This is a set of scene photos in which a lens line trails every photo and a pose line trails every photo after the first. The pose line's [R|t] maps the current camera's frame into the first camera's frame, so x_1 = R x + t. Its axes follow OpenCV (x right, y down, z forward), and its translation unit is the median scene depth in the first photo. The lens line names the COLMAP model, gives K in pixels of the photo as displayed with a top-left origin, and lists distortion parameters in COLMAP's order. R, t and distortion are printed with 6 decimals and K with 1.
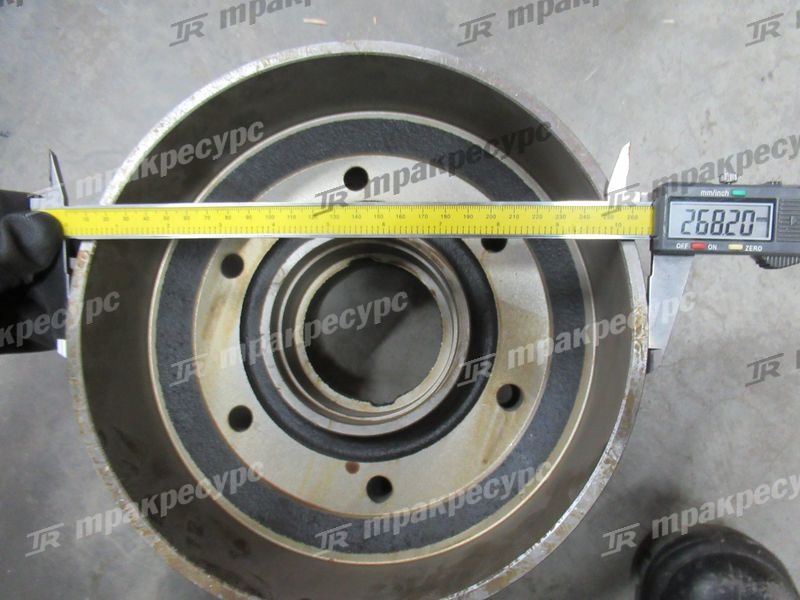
lens RADIAL K [[619.7, 0, 393.5], [0, 619.7, 305.0], [0, 0, 1]] dist [0.009641, 0.005276]
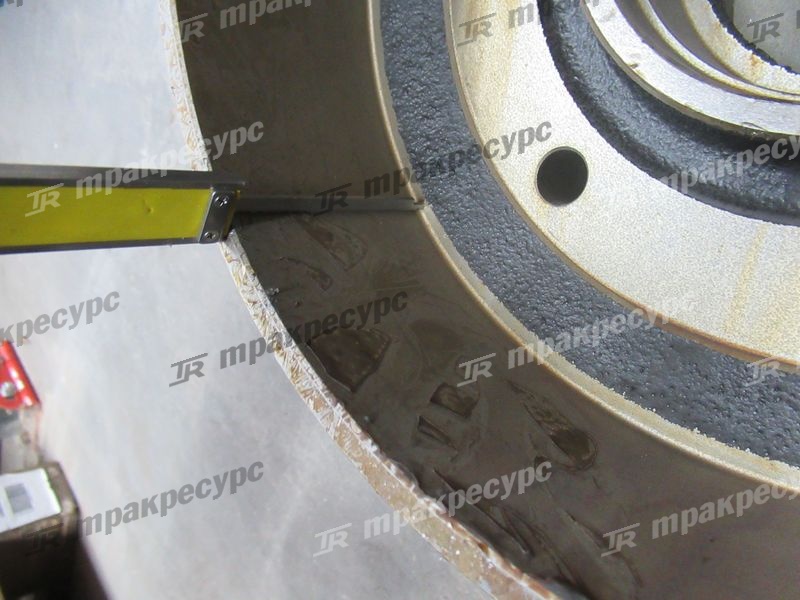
lens RADIAL K [[604.2, 0, 400.0], [0, 604.2, 300.0], [0, 0, 1]] dist [0.075068, -0.090781]
pose [[0.781827, -0.082027, -0.618076, -0.074486], [0.175721, 0.980113, 0.092201, 0.220309], [0.598222, -0.180694, 0.780692, 0.593297]]
